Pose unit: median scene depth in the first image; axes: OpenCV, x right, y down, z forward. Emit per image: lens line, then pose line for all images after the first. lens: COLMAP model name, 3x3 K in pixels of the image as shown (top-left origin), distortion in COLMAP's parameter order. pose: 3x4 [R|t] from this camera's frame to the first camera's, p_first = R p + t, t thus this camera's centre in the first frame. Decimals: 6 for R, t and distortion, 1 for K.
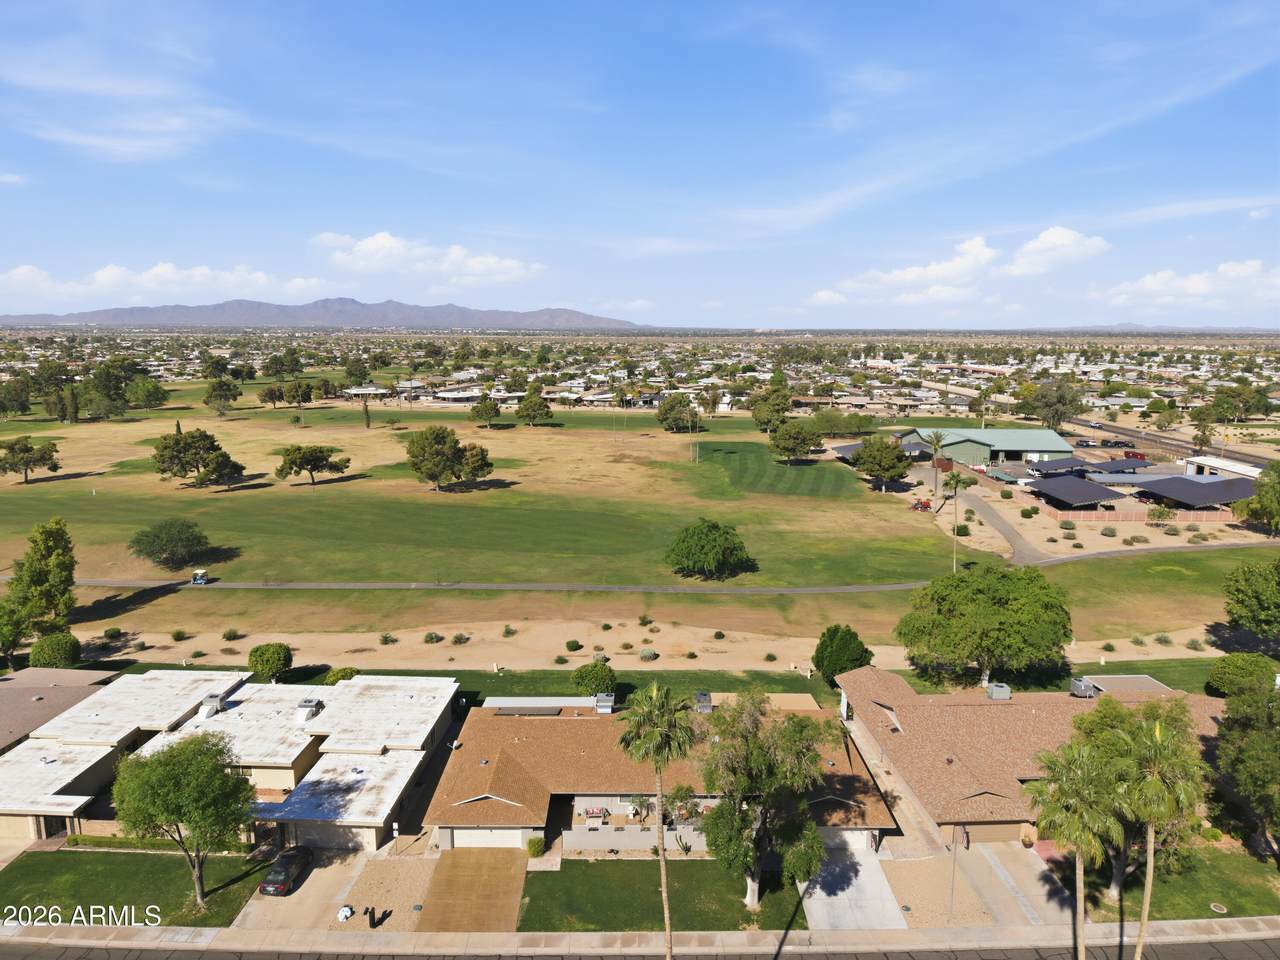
lens RADIAL K [[895.5, 0, 640.3], [0, 895.5, 479.9], [0, 0, 1]] dist [0.004682, -0.000889]
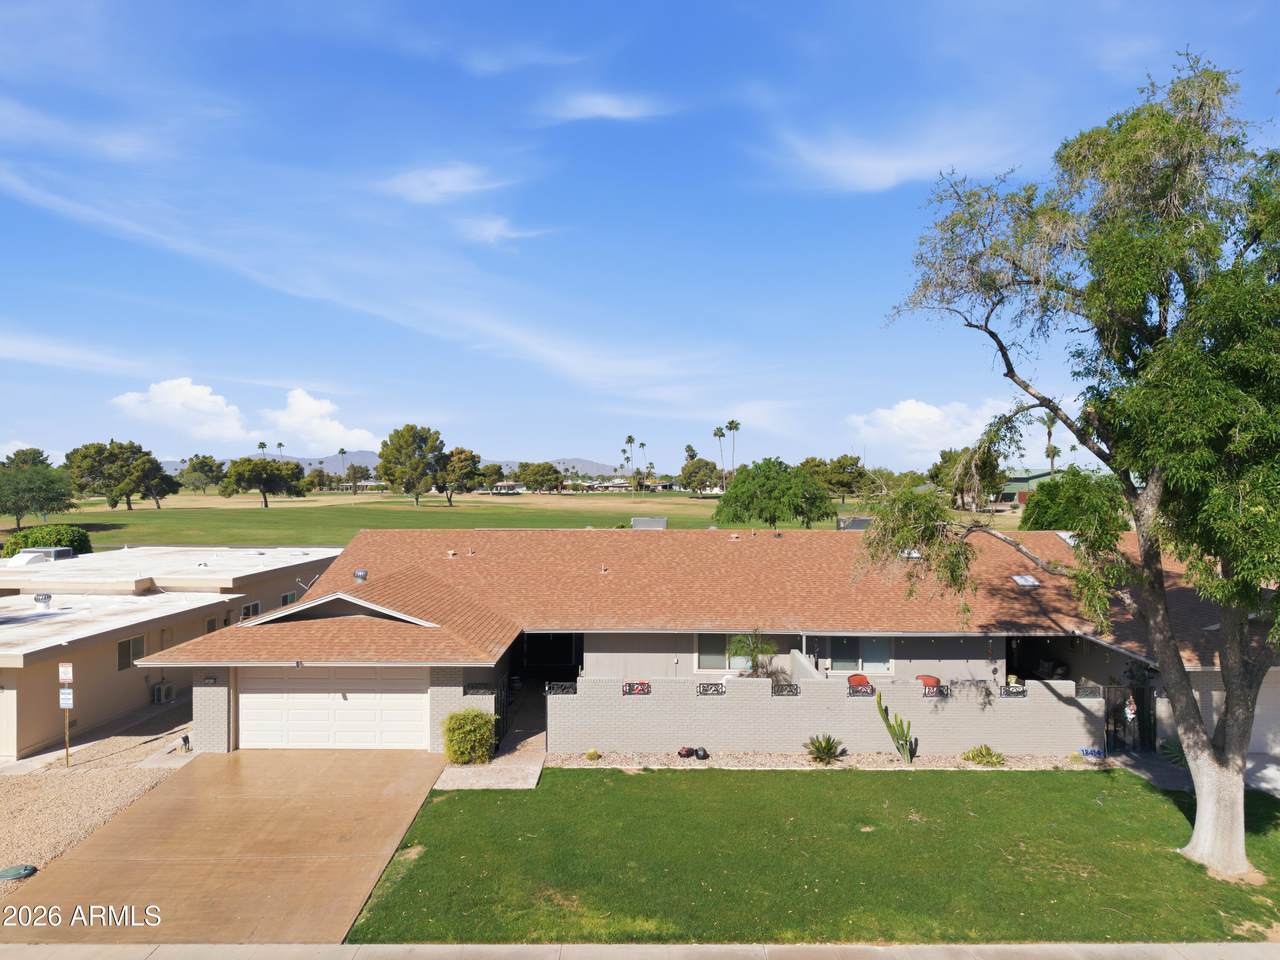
lens RADIAL K [[895.5, 0, 639.1], [0, 895.5, 480.0], [0, 0, 1]] dist [0.004682, -0.000889]
pose [[0.999865, -0.006970, -0.014890, -0.045709], [0.004464, 0.986761, -0.162117, 0.368793], [0.015822, 0.162029, 0.986659, 0.648549]]
